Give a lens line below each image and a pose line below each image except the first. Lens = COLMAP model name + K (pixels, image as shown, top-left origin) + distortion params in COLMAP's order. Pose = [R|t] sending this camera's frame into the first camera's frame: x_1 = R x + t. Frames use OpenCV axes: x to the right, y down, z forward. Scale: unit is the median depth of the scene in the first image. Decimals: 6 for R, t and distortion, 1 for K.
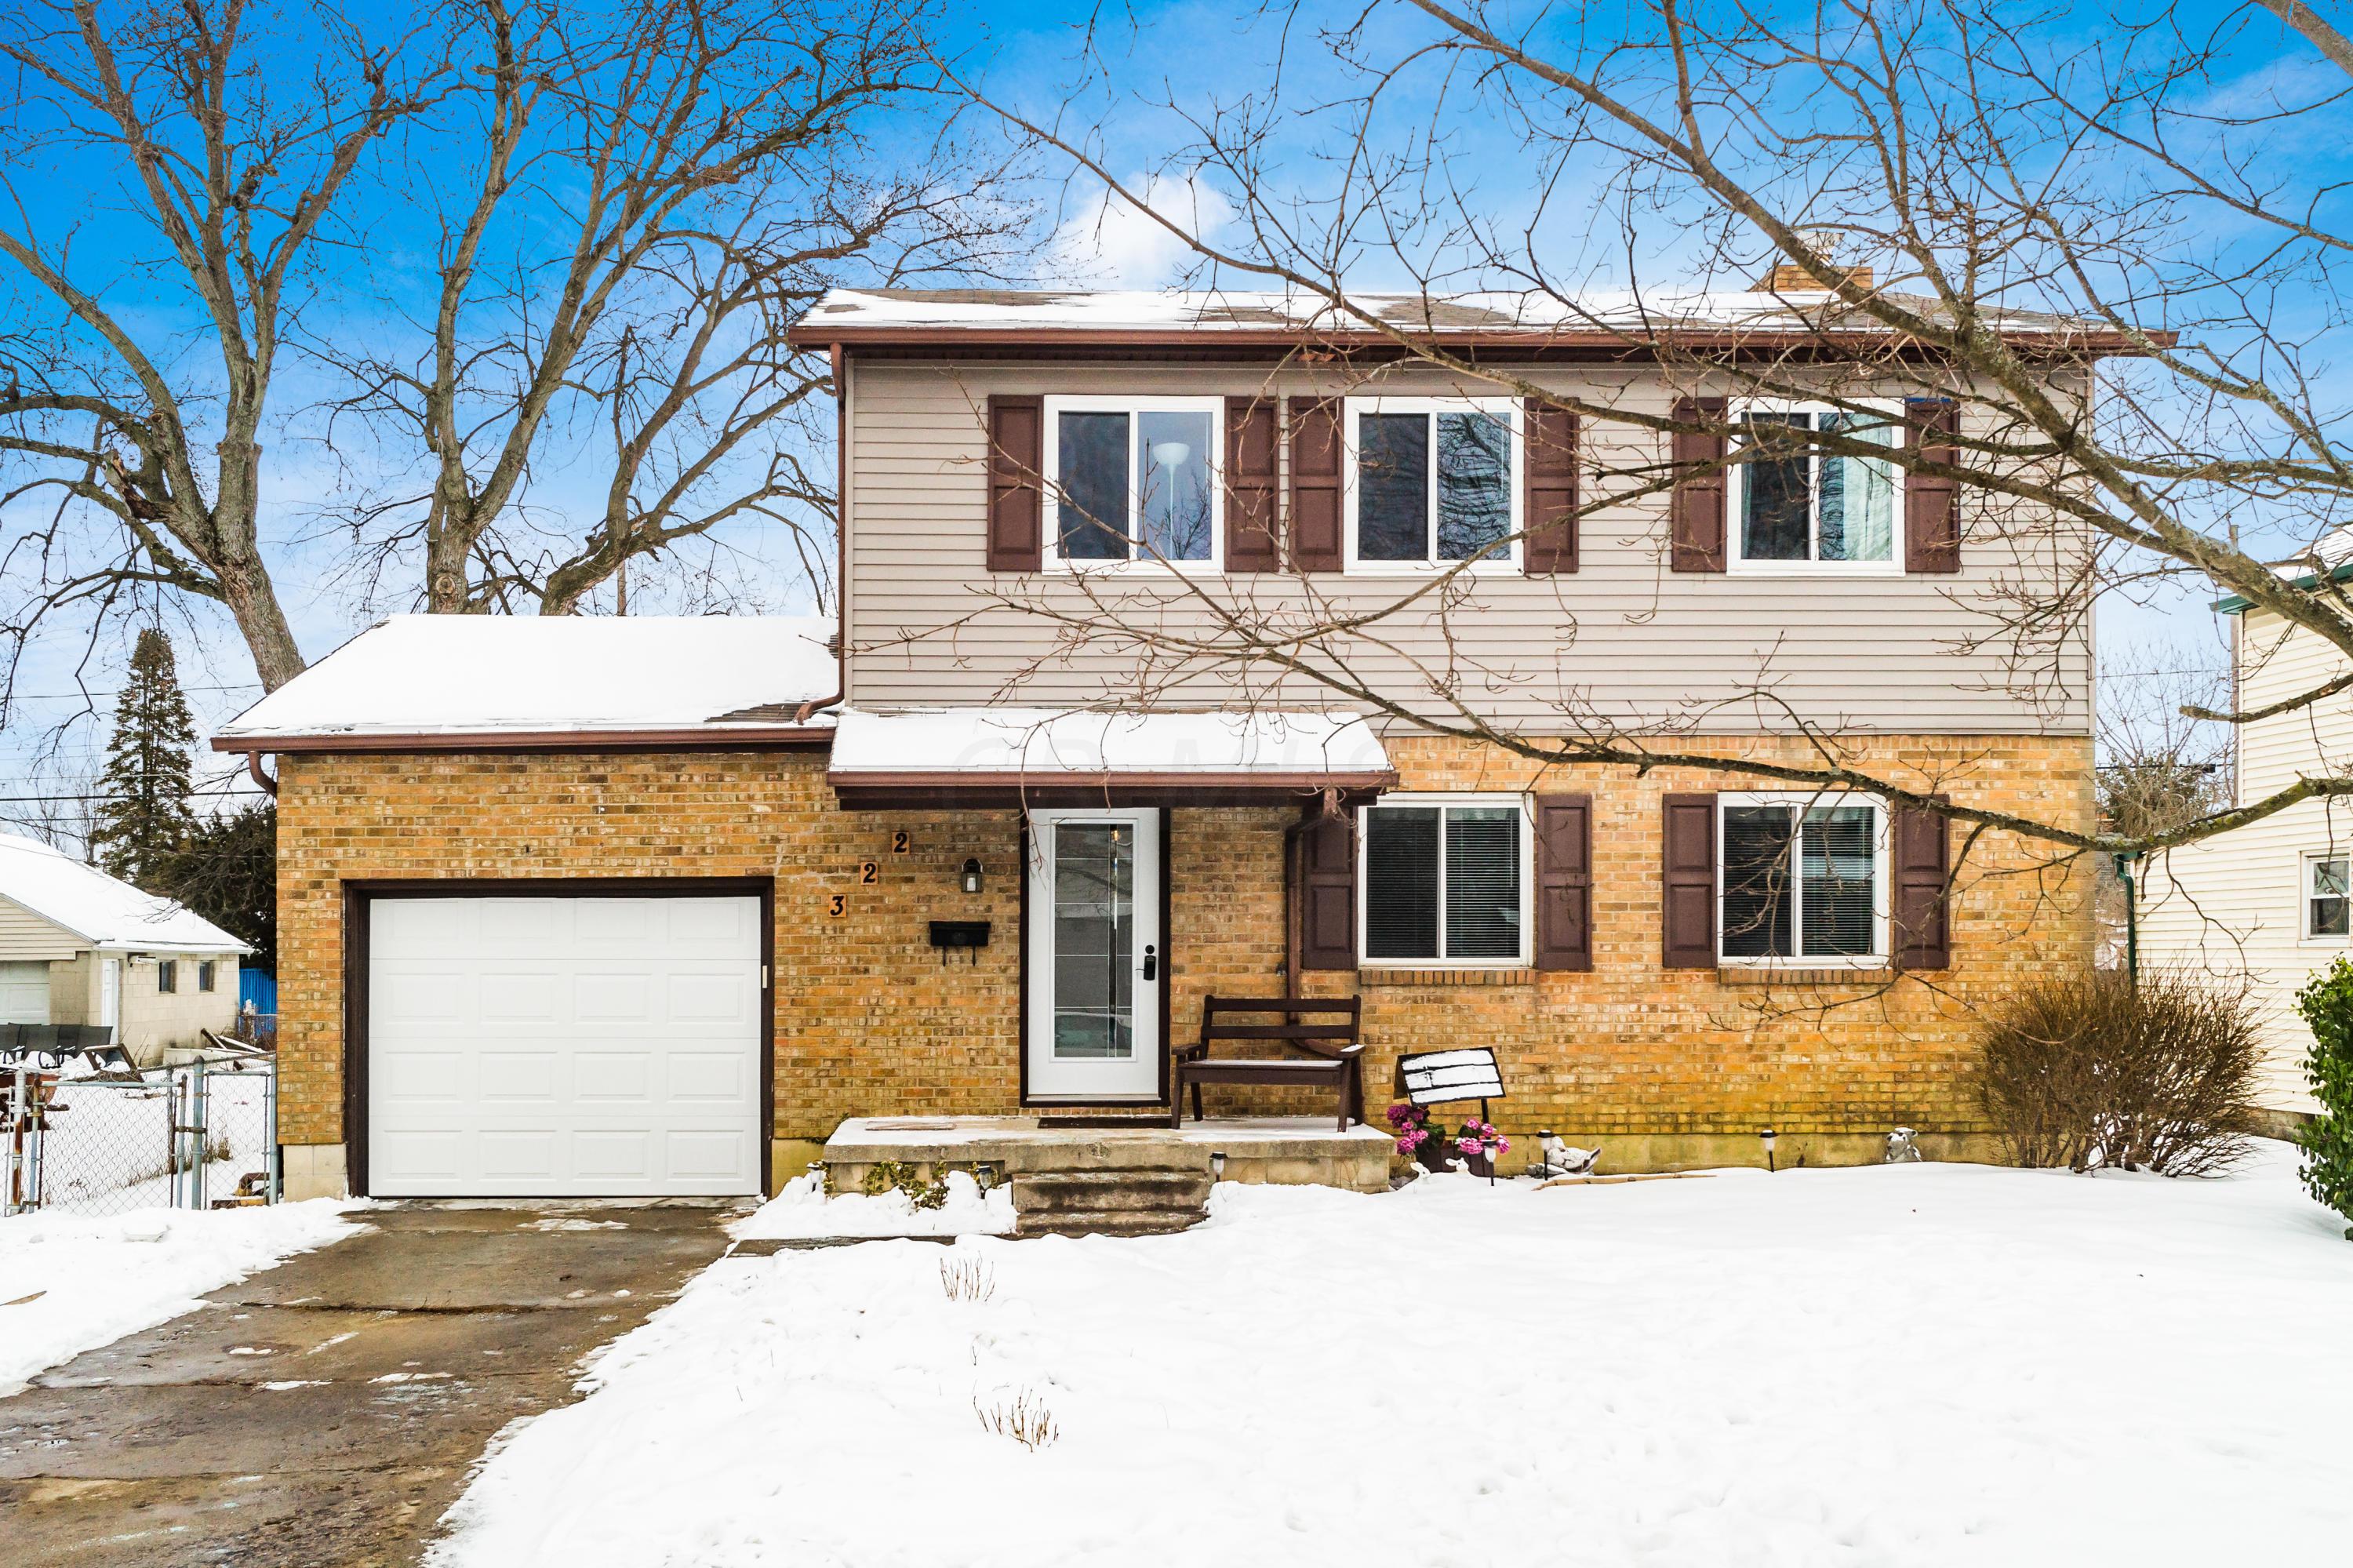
lens RADIAL K [[2243.7, 0, 1364.8], [0, 2243.7, 790.5], [0, 0, 1]] dist [-0.009471, -0.000096]
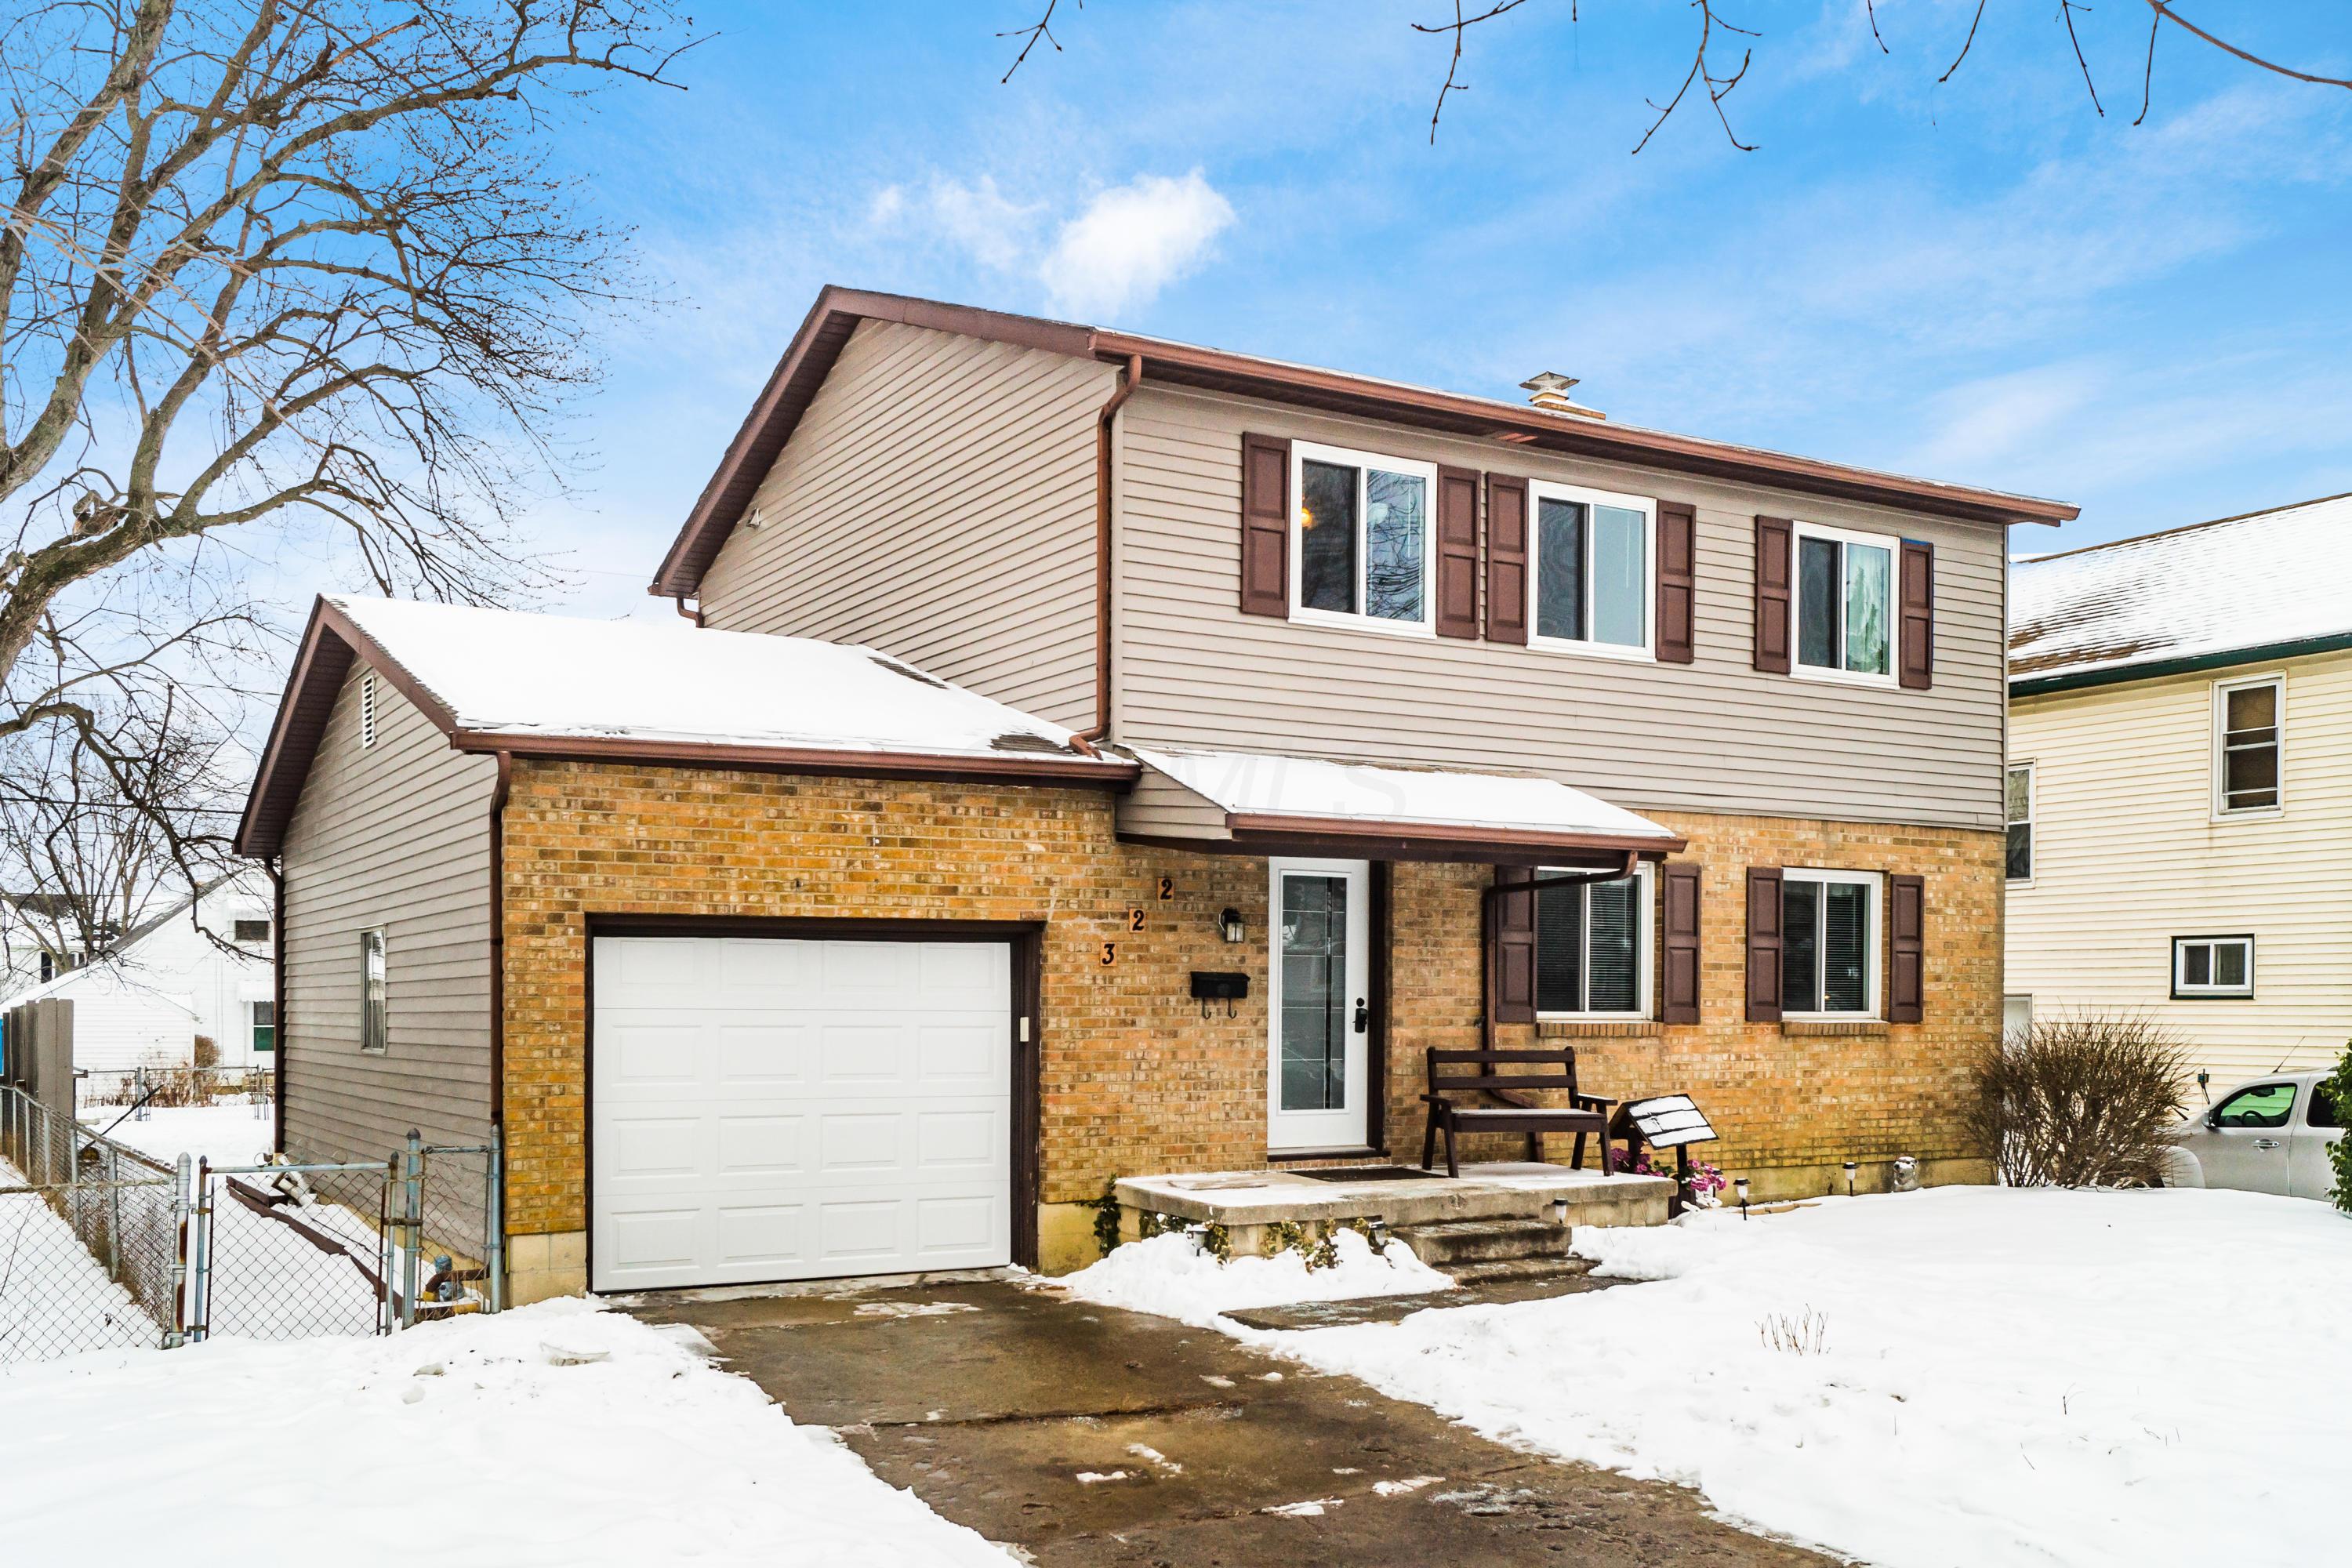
lens RADIAL K [[2017.3, 0, 1174.6], [0, 2017.3, 898.9], [0, 0, 1]] dist [0.005392, 0.001289]
pose [[0.890452, 0.029281, 0.454134, -0.589543], [-0.037752, 0.999241, 0.009595, 0.018855], [-0.453509, -0.025688, 0.890882, 0.230455]]
